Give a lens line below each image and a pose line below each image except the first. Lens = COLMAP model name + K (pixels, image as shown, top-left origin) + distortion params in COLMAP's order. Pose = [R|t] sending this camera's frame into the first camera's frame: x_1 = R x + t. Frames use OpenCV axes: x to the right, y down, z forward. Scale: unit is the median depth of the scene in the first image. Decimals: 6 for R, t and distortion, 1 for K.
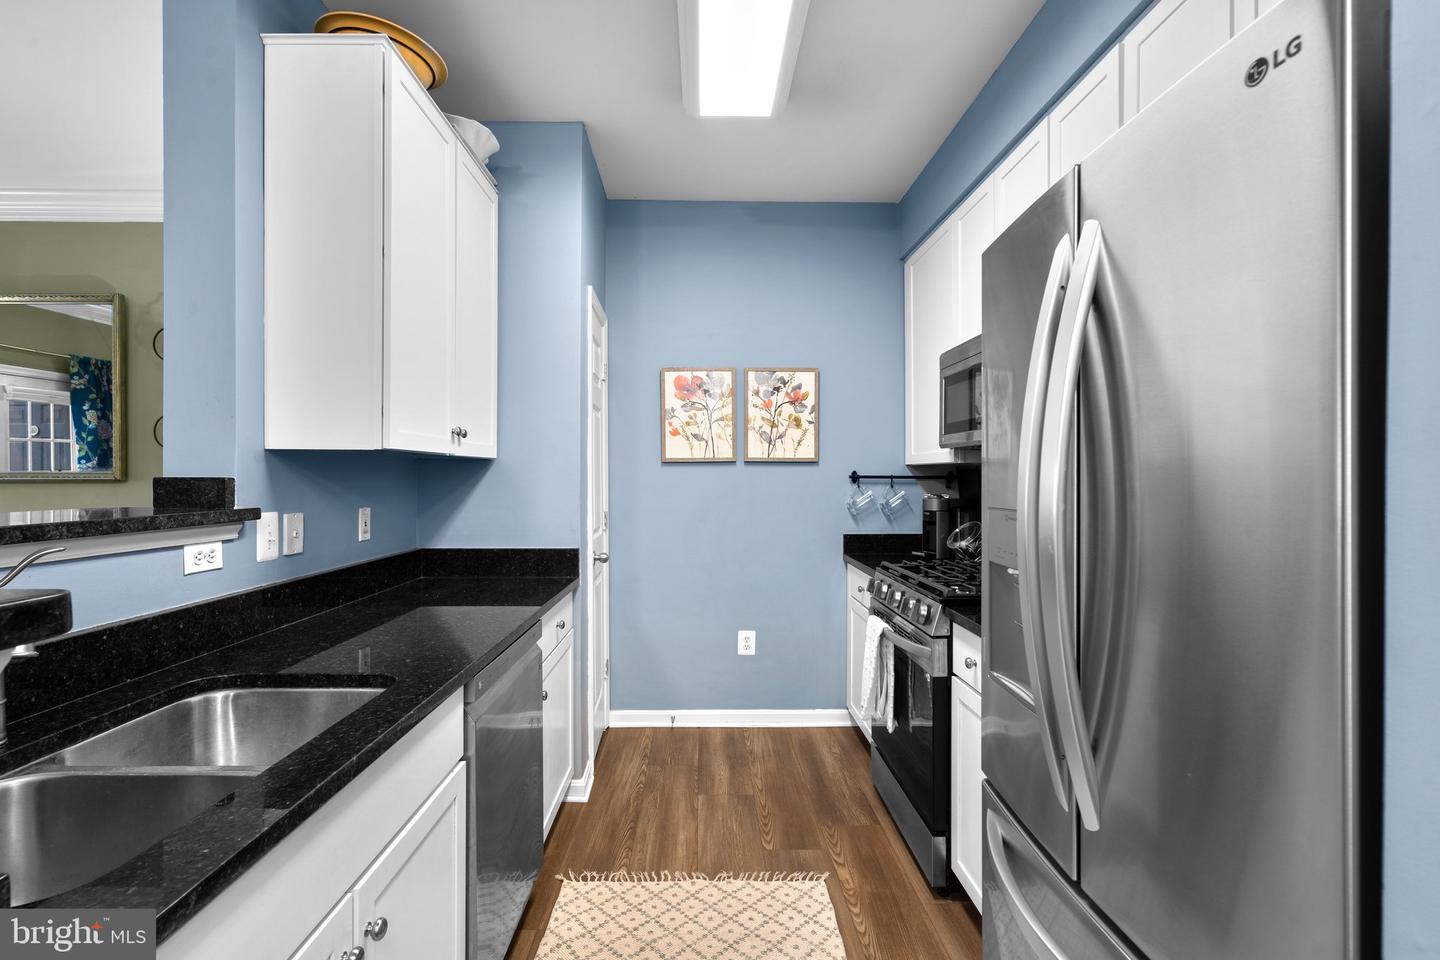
lens RADIAL K [[664.6, 0, 712.0], [0, 664.6, 481.7], [0, 0, 1]] dist [-0.007140, 0.003084]
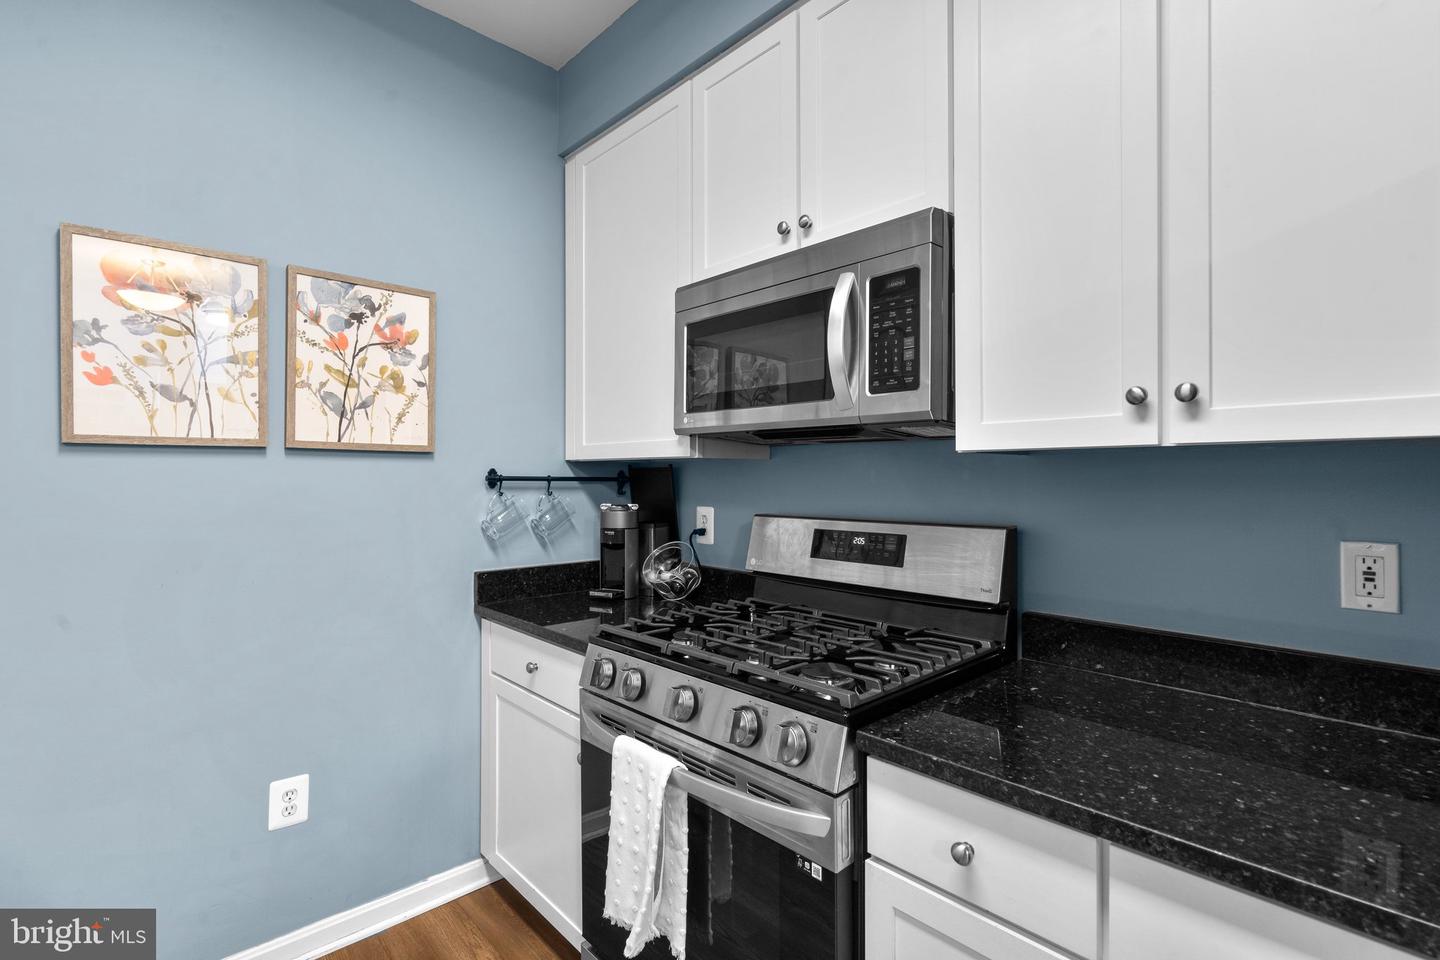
lens RADIAL K [[664.6, 0, 717.4], [0, 664.6, 474.1], [0, 0, 1]] dist [-0.007140, 0.003084]
pose [[0.746982, 0.005611, 0.664820, -0.046146], [0.003232, 0.999922, -0.012071, -0.003344], [-0.664836, 0.011165, 0.746906, 0.432284]]
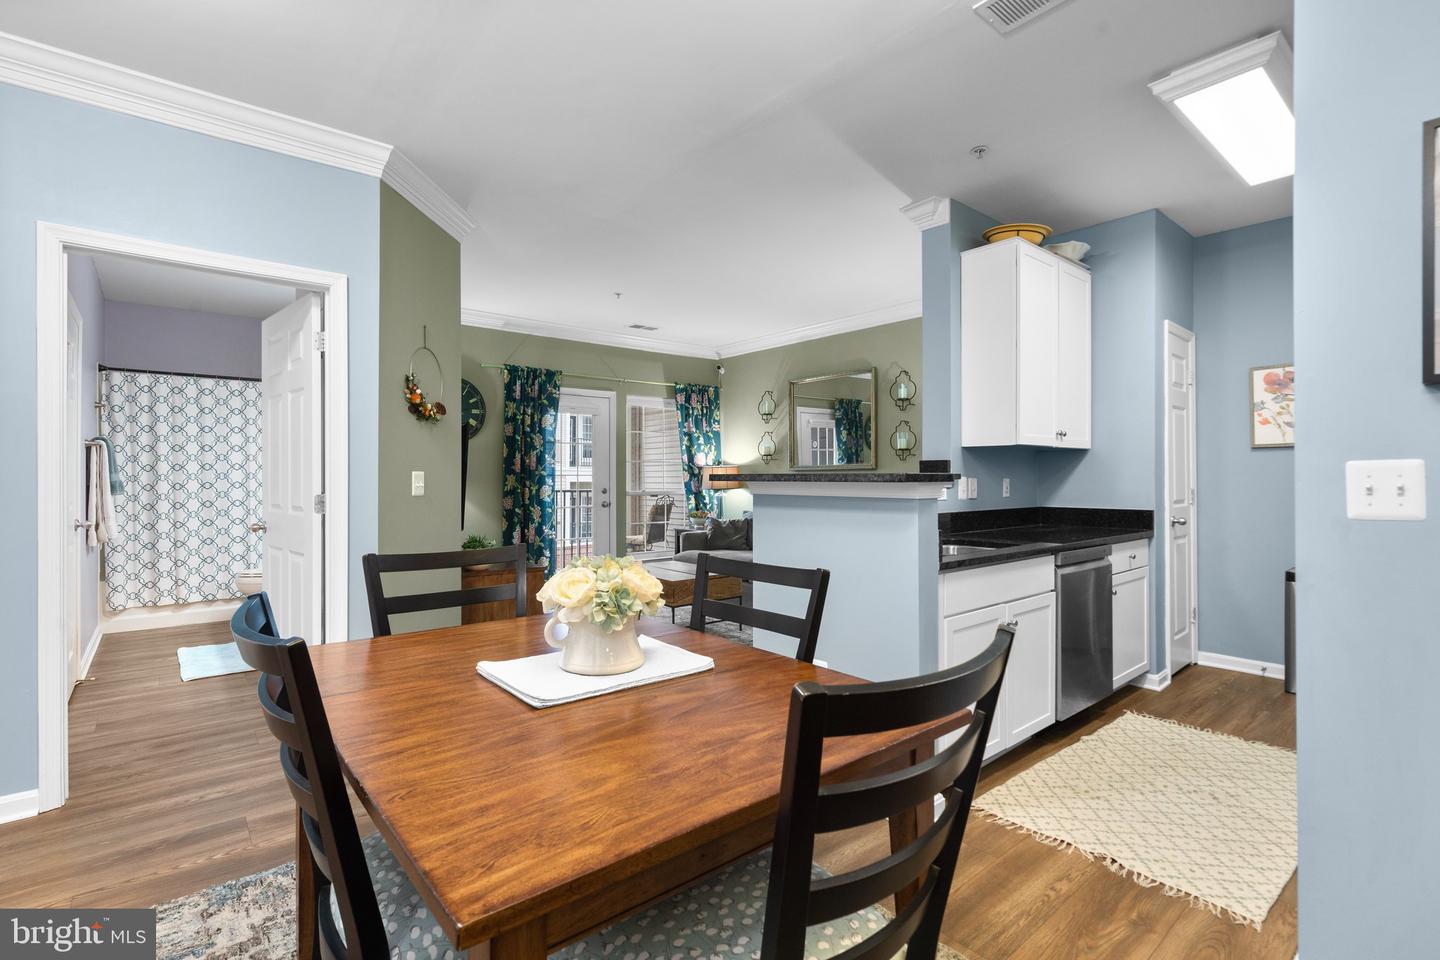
lens RADIAL K [[664.6, 0, 710.3], [0, 664.6, 476.4], [0, 0, 1]] dist [-0.007140, 0.003084]
pose [[0.625084, -0.004115, -0.780547, 0.259394], [-0.001919, 0.999975, -0.006809, 0.033126], [0.780555, 0.005754, 0.625060, -0.515204]]
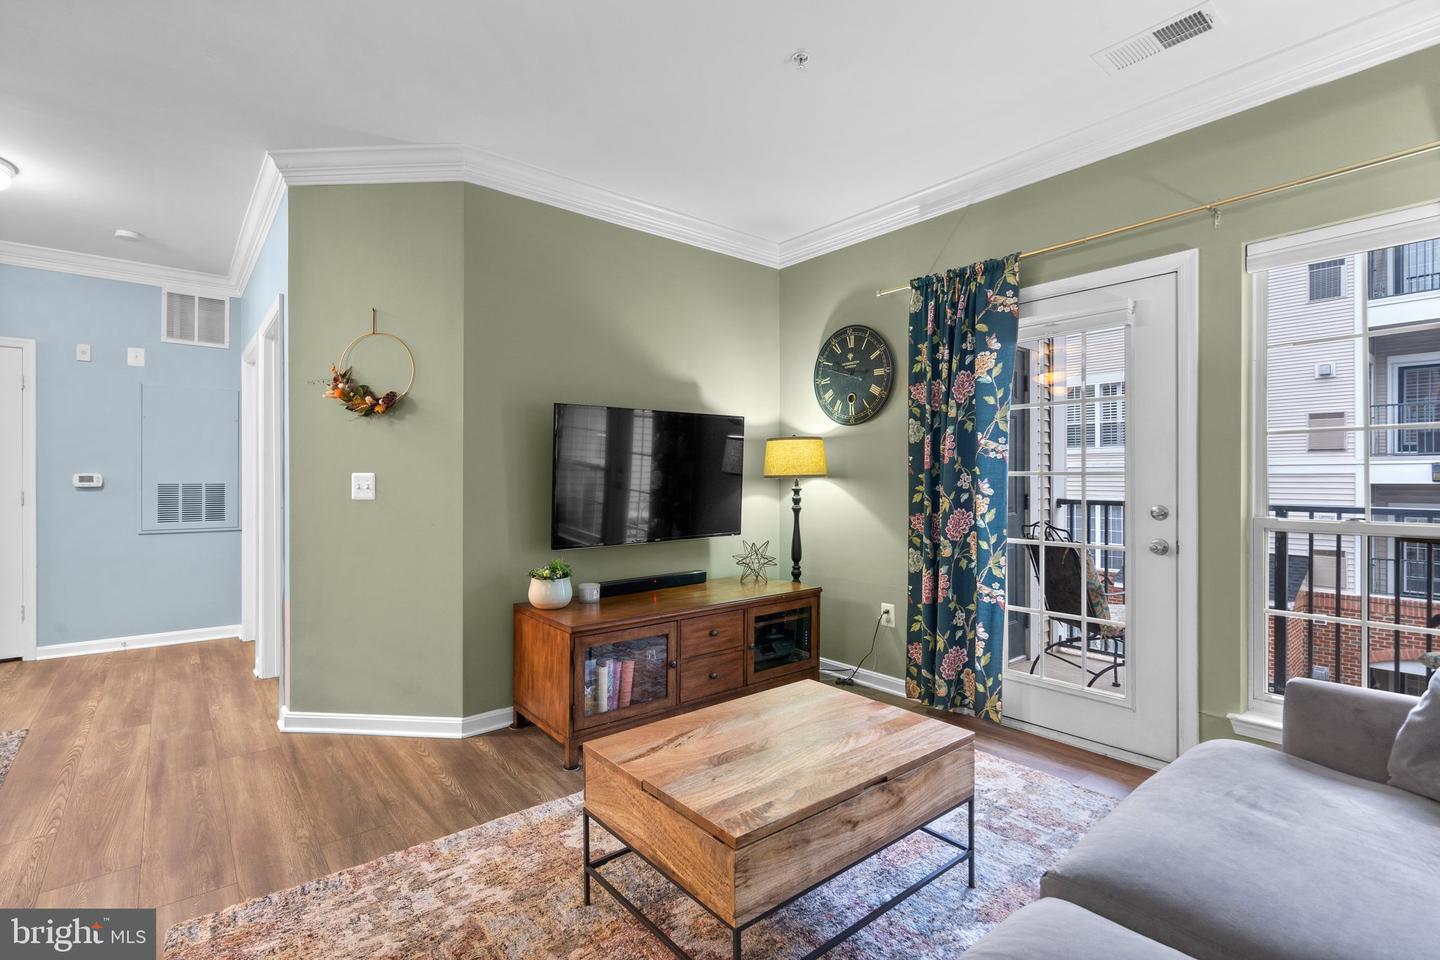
lens RADIAL K [[664.6, 0, 724.3], [0, 664.6, 478.9], [0, 0, 1]] dist [-0.007140, 0.003084]
pose [[-0.779564, -0.001113, -0.626321, -0.691825], [-0.004980, 0.999978, 0.004421, 0.021410], [0.626303, 0.006566, -0.779552, 0.891505]]
